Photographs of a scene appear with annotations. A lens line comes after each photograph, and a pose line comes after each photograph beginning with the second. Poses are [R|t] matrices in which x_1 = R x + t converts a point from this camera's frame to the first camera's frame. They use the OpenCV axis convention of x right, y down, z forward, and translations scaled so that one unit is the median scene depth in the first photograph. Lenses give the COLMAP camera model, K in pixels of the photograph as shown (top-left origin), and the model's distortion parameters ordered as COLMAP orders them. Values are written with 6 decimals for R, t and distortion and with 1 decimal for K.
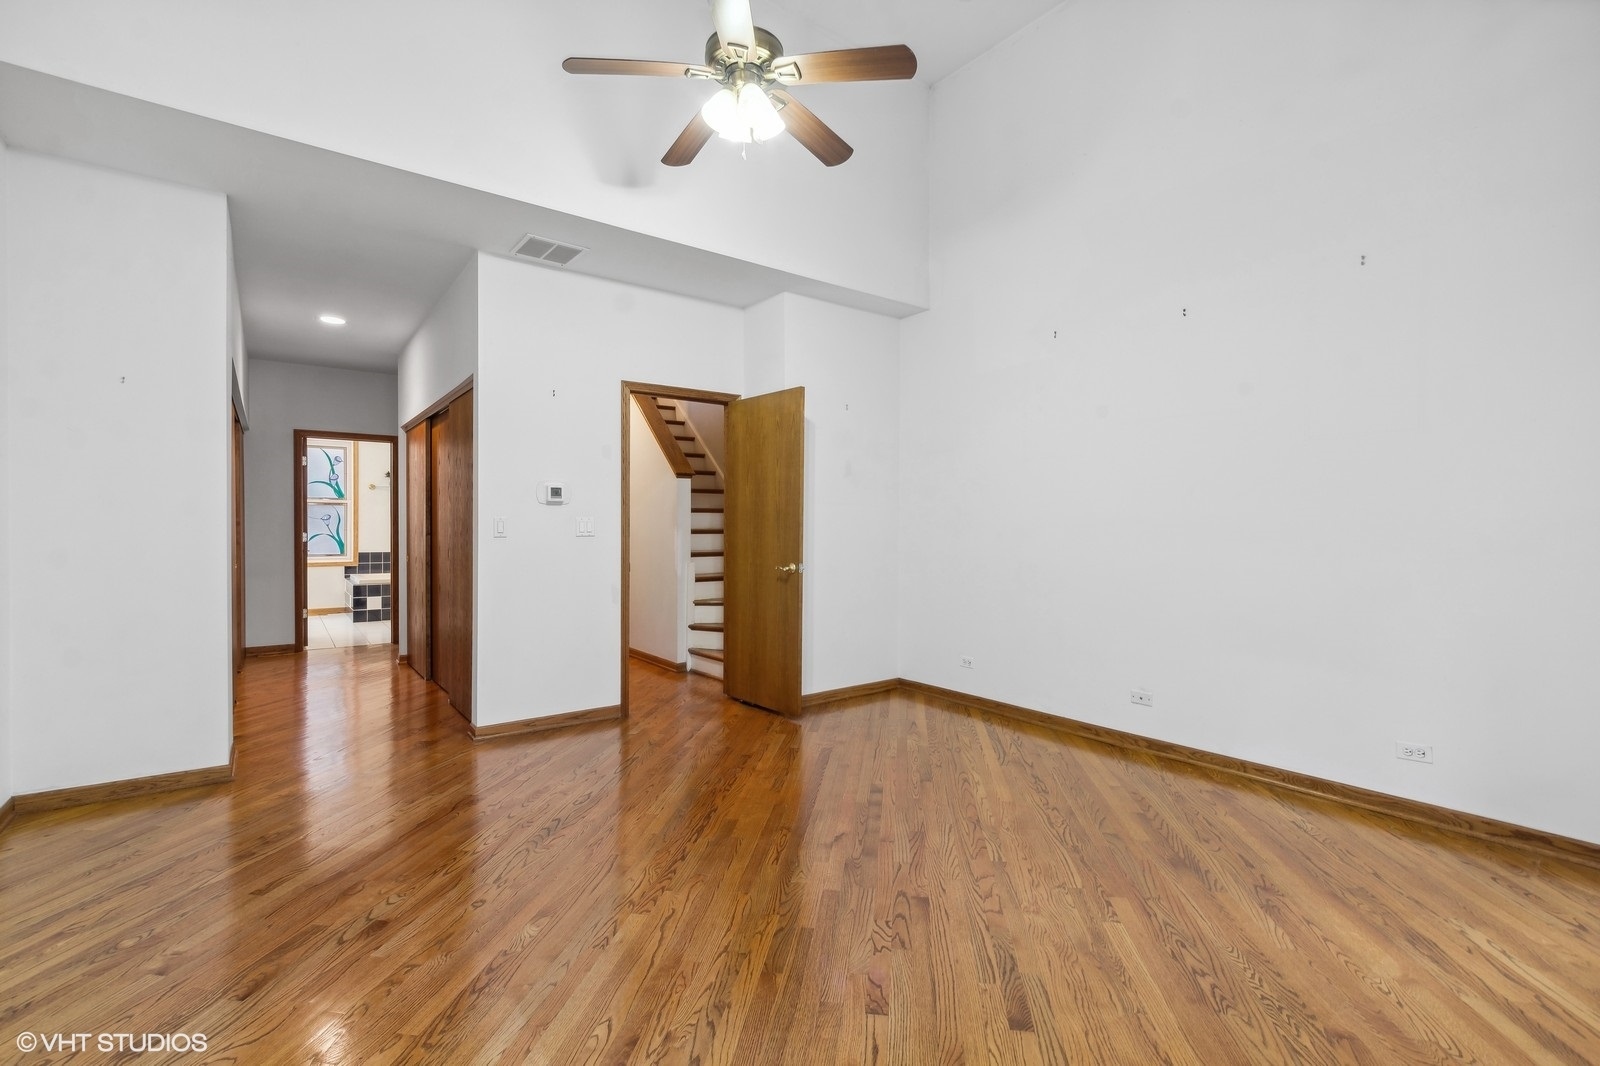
lens RADIAL K [[723.5, 0, 791.0], [0, 723.5, 531.2], [0, 0, 1]] dist [0.002944, 0.000057]
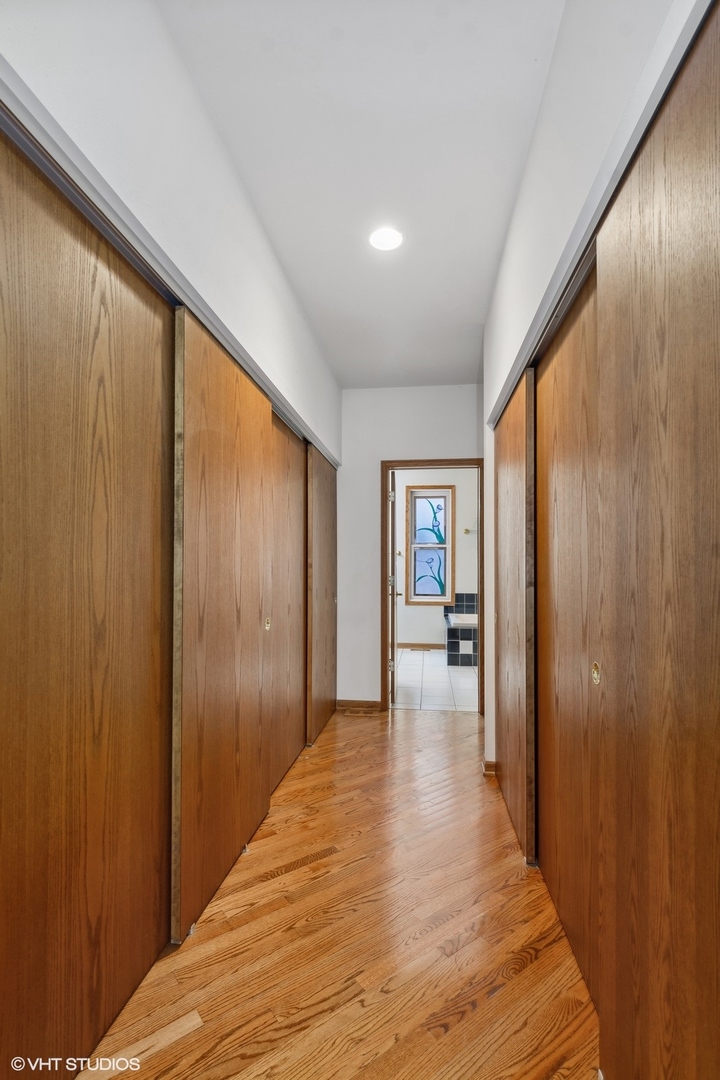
lens RADIAL K [[497.6, 0, 364.5], [0, 497.6, 567.3], [0, 0, 1]] dist [0.001949, 0.000514]
pose [[0.732020, -0.002886, -0.681277, -0.215938], [-0.003353, 0.999964, -0.007839, -0.002890], [0.681275, 0.008022, 0.731984, 0.410694]]
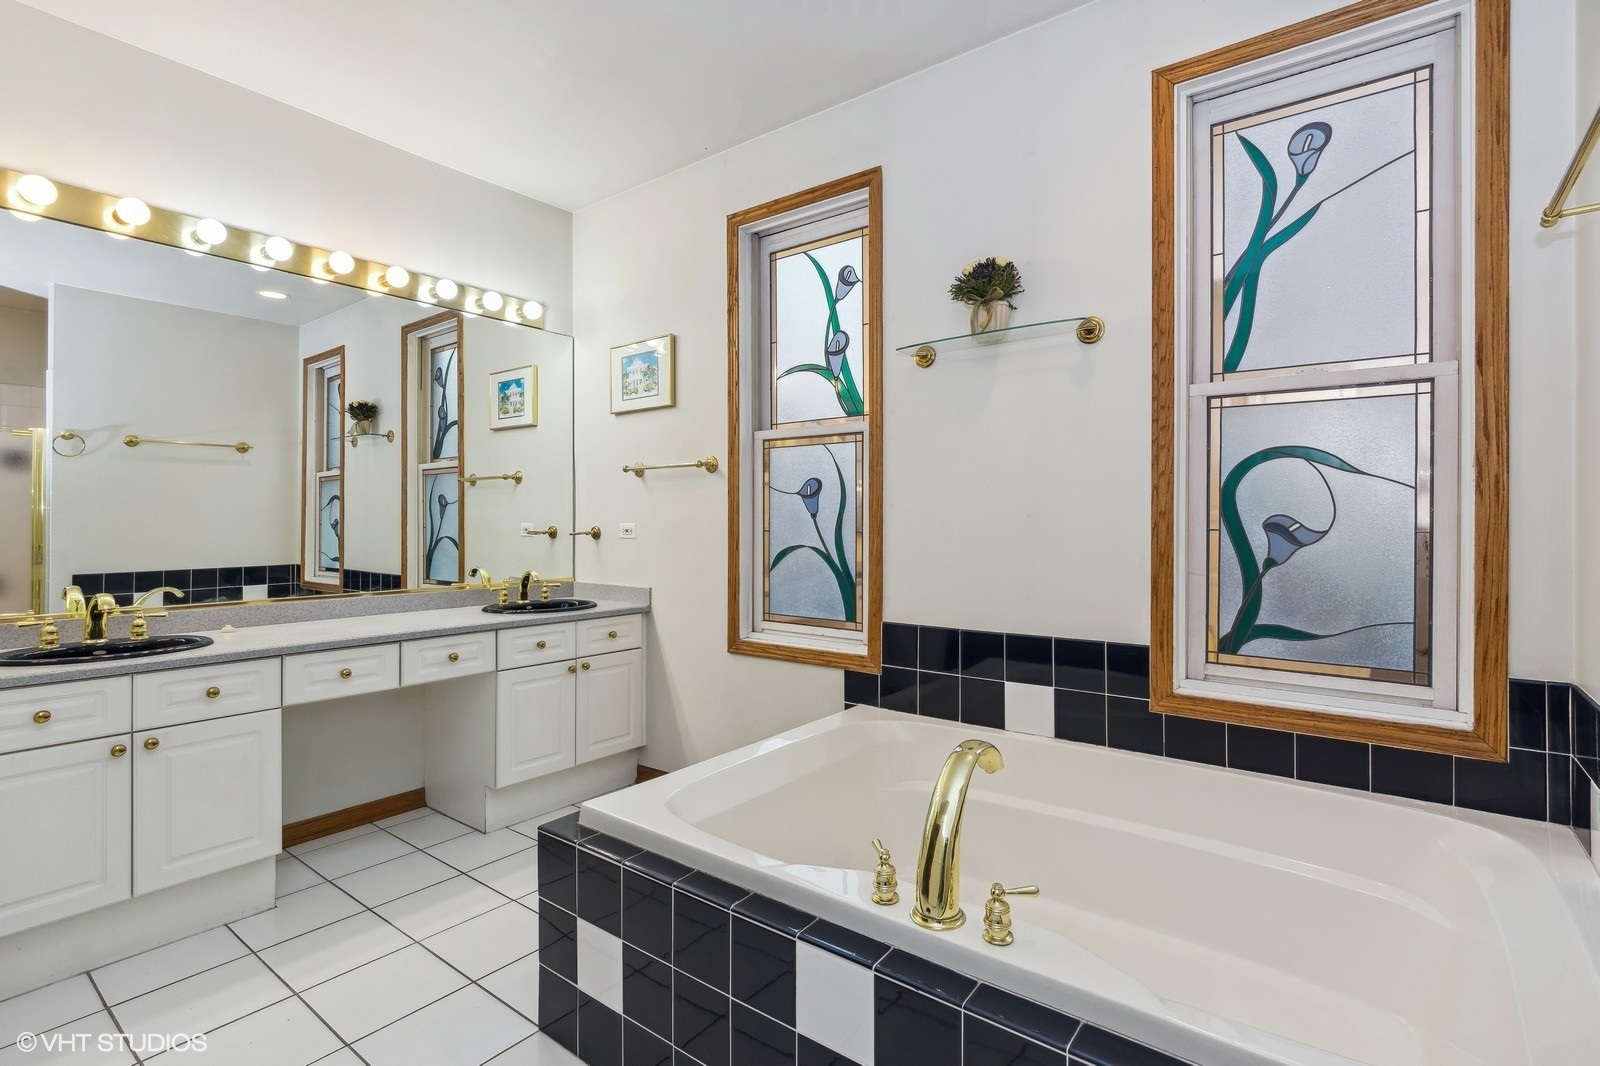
lens RADIAL K [[765.0, 0, 797.3], [0, 765.0, 521.1], [0, 0, 1]] dist [-0.002143, -0.001017]
pose [[0.283908, -0.004166, -0.958842, -0.386572], [0.001517, 0.999991, -0.003895, -0.005253], [0.958850, -0.000349, 0.283912, 0.989494]]
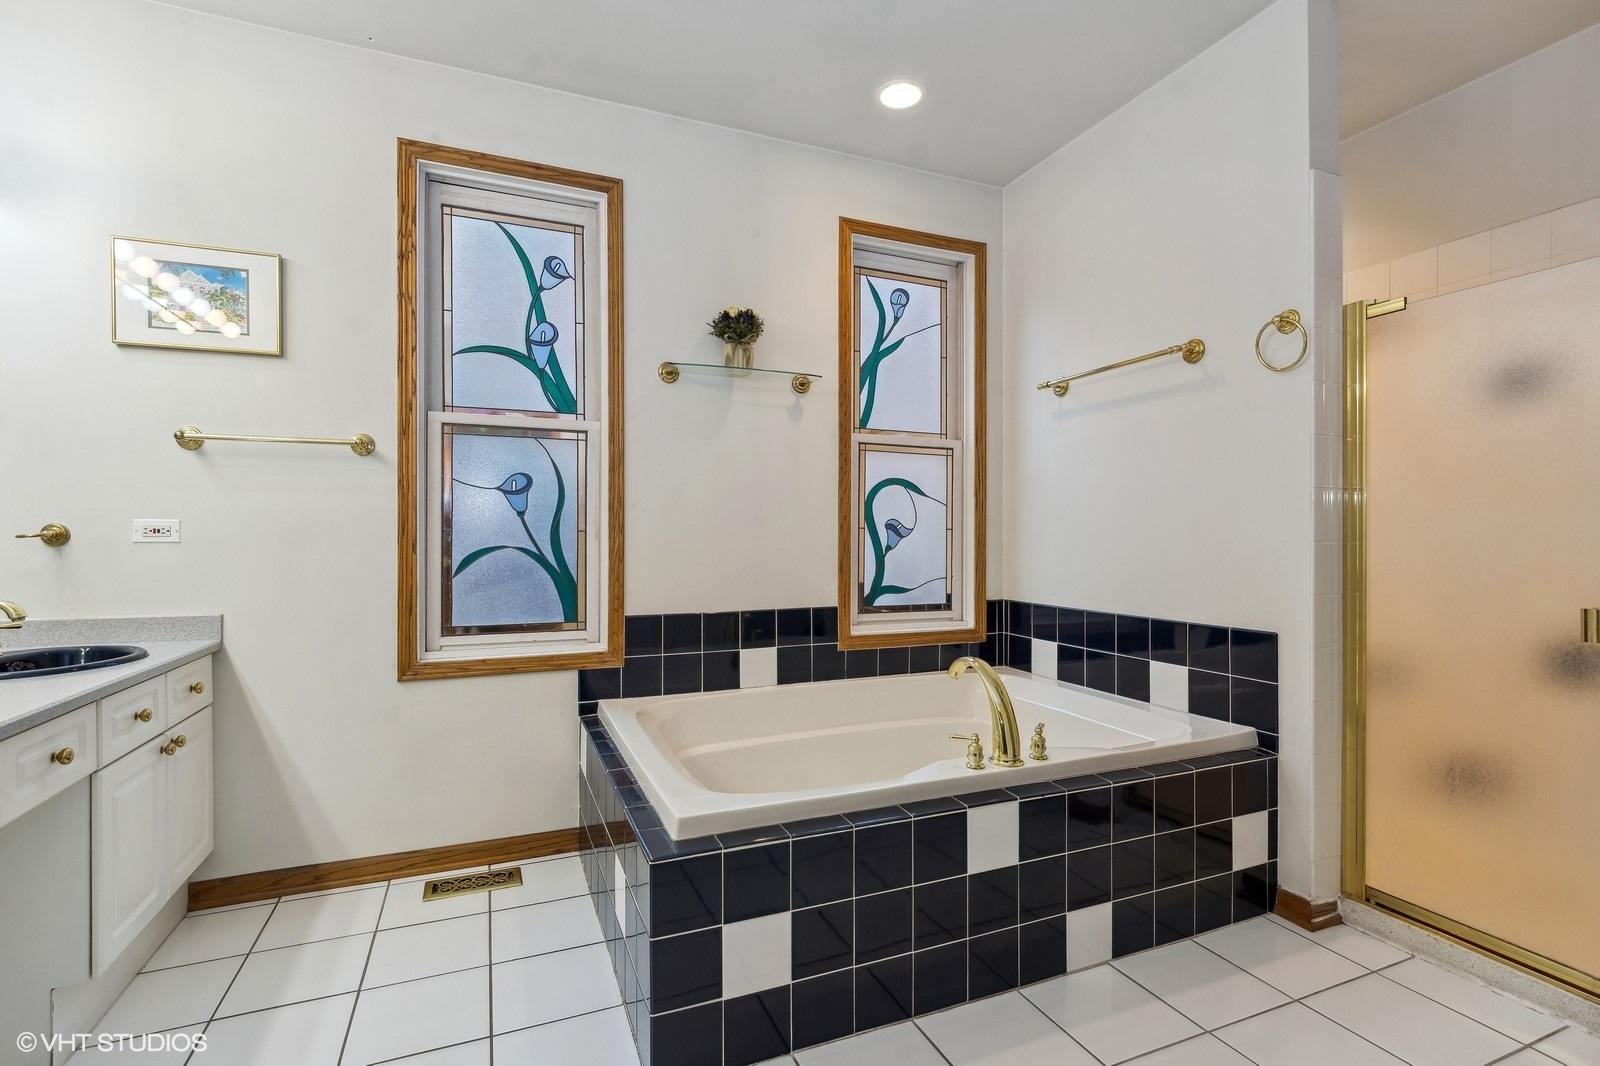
lens RADIAL K [[744.5, 0, 800.0], [0, 744.5, 533.0], [0, 0, 1]] dist [0.003303, -0.000046]
pose [[0.976054, -0.001040, -0.217526, -0.525188], [0.001241, 0.999999, 0.000788, -0.001282], [0.217525, -0.001039, 0.976054, 0.825870]]
